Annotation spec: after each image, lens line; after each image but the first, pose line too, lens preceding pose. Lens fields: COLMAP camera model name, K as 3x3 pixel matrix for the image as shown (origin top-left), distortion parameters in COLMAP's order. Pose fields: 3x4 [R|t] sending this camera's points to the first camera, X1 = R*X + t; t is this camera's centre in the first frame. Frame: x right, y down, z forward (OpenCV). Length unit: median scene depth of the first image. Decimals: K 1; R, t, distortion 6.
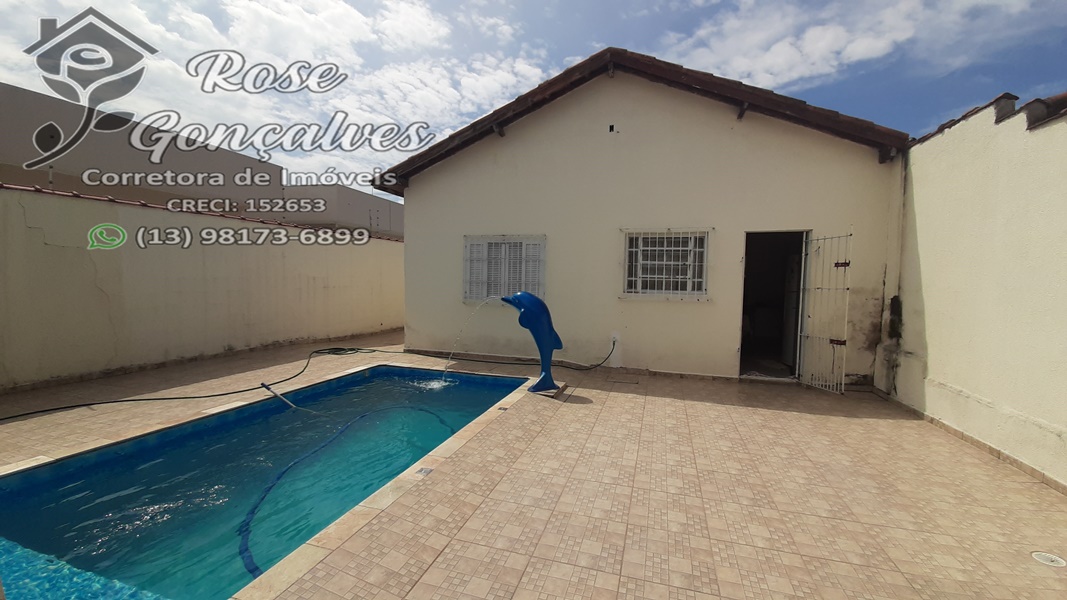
lens RADIAL K [[419.8, 0, 538.8], [0, 419.8, 297.9], [0, 0, 1]] dist [0.002871, -0.008718]
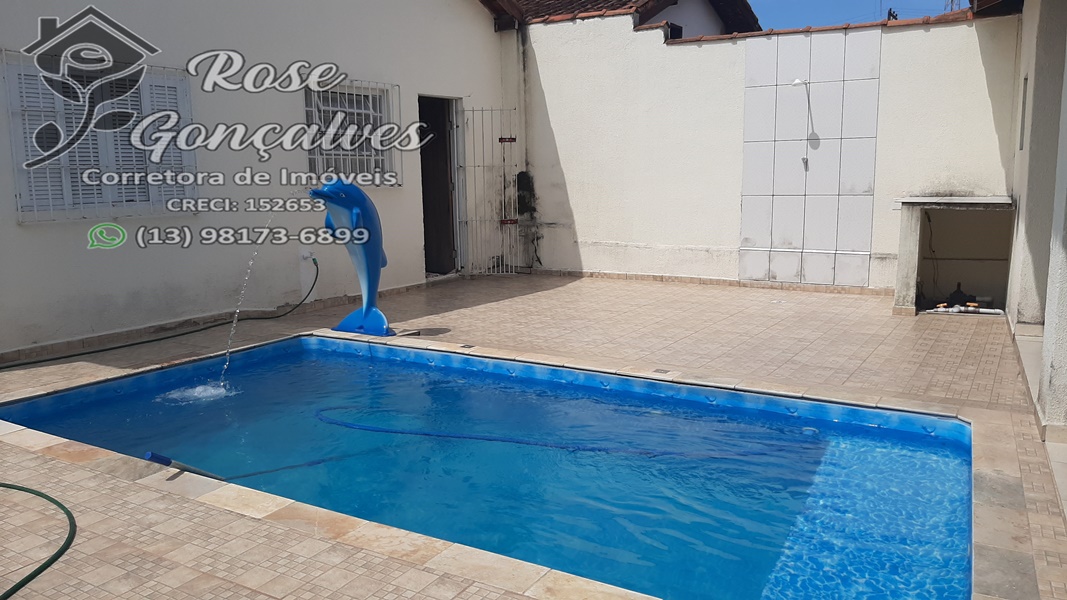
lens RADIAL K [[835.4, 0, 541.4], [0, 835.4, 300.2], [0, 0, 1]] dist [0.060958, -0.126690]
pose [[0.243530, -0.170228, 0.954838, -1.094500], [0.057121, 0.985286, 0.161088, -0.021070], [-0.968210, 0.015312, 0.249670, 0.433273]]
